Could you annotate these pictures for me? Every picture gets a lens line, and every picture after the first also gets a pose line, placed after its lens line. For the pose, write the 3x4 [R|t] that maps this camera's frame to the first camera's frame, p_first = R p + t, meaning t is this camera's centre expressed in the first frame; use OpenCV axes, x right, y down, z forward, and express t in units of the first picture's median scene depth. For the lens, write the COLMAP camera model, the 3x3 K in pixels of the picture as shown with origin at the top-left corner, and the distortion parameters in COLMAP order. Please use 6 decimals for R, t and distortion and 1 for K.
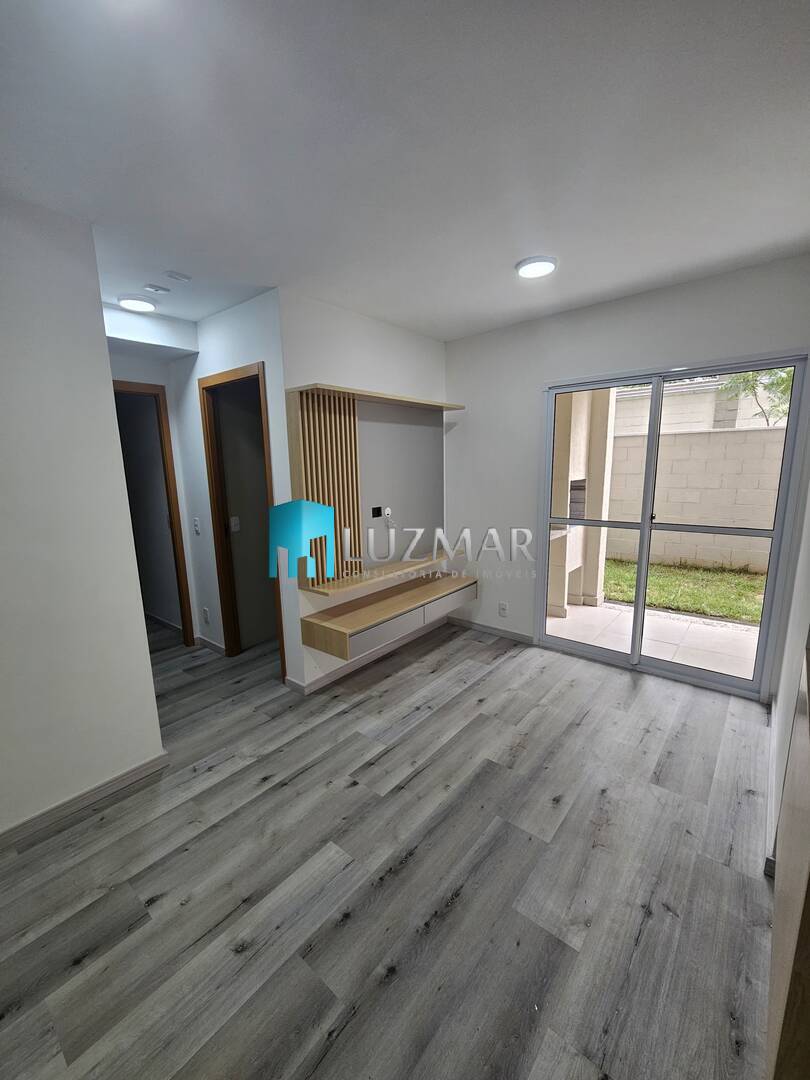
lens RADIAL K [[446.7, 0, 403.3], [0, 446.7, 547.5], [0, 0, 1]] dist [-0.002953, 0.003149]
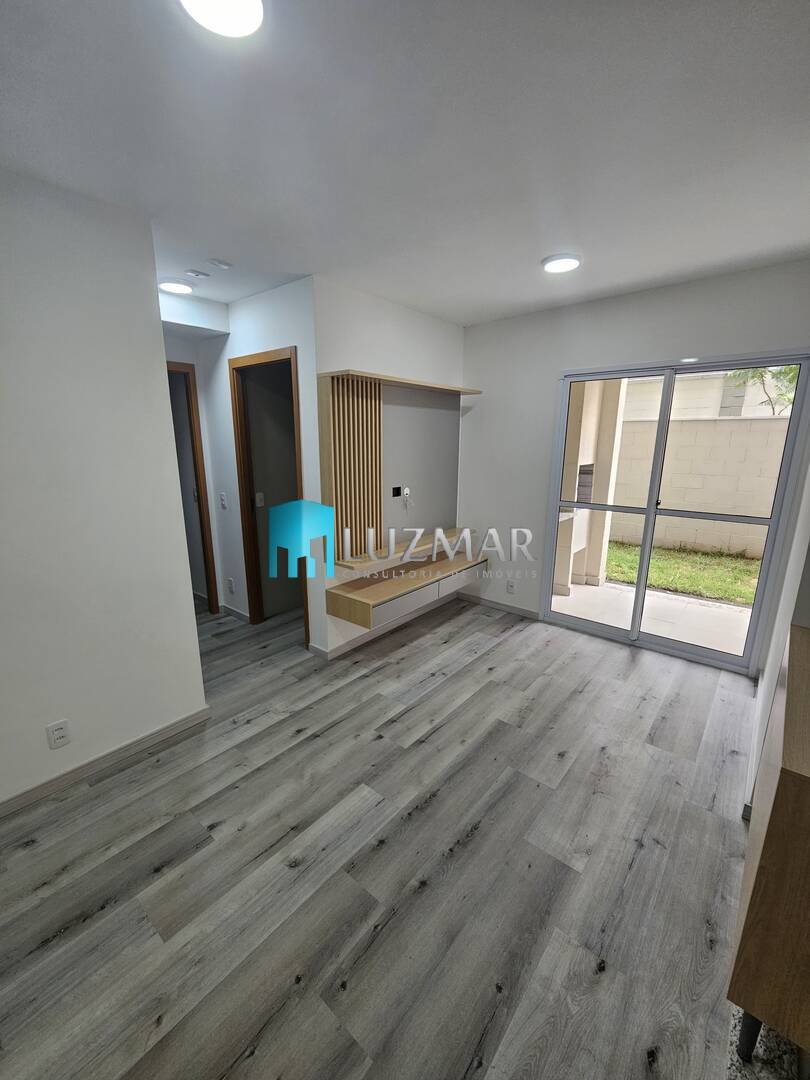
lens RADIAL K [[446.7, 0, 403.3], [0, 446.7, 547.5], [0, 0, 1]] dist [-0.002953, 0.003149]
pose [[0.999706, 0.023888, 0.004127, -0.061948], [-0.024060, 0.998528, 0.048617, 0.001708], [-0.002959, -0.048702, 0.998809, -0.080855]]
